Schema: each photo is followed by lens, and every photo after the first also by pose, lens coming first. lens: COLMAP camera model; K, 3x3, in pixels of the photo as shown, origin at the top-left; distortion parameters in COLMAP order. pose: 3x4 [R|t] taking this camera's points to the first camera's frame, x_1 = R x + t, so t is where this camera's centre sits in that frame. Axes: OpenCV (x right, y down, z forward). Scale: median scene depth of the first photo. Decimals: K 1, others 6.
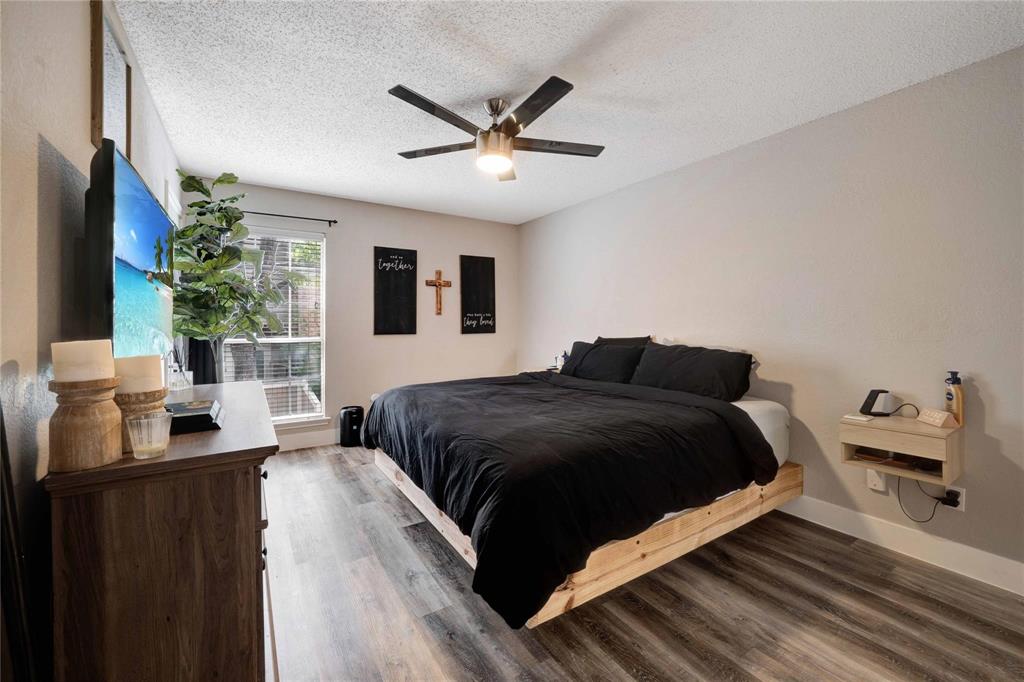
lens RADIAL K [[428.6, 0, 512.0], [0, 428.6, 341.0], [0, 0, 1]] dist [0.000478, 0.000034]
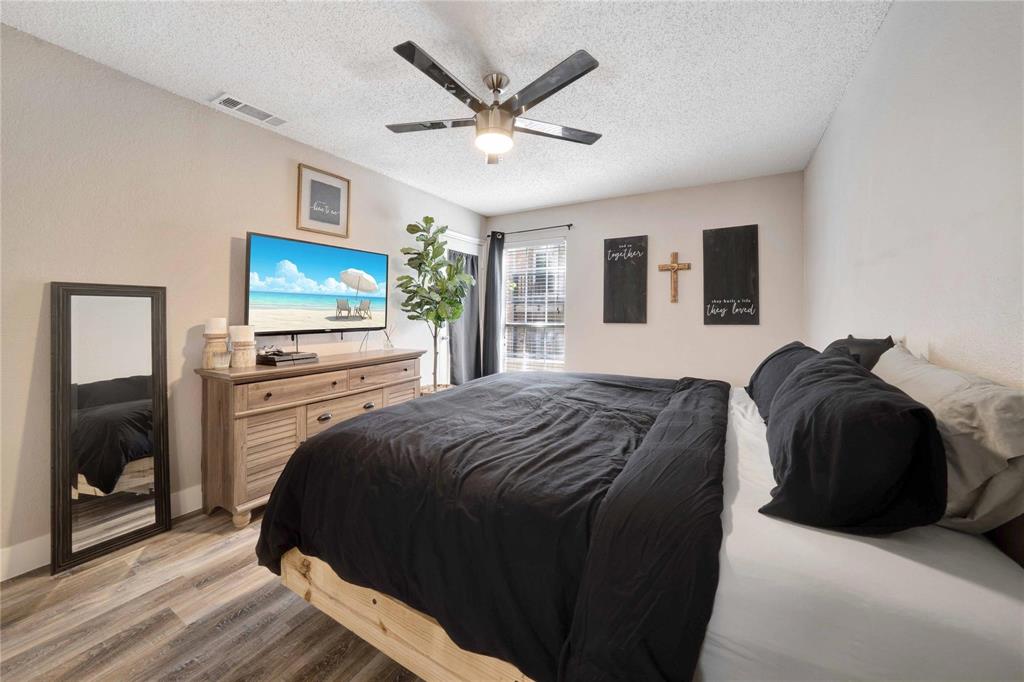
lens RADIAL K [[369.9, 0, 512.9], [0, 369.9, 328.6], [0, 0, 1]] dist [-0.015818, 0.000130]
pose [[0.453465, 0.036799, -0.890514, 0.371170], [-0.038946, 0.999011, 0.021451, -0.010044], [0.890423, 0.024955, 0.454450, 0.358959]]
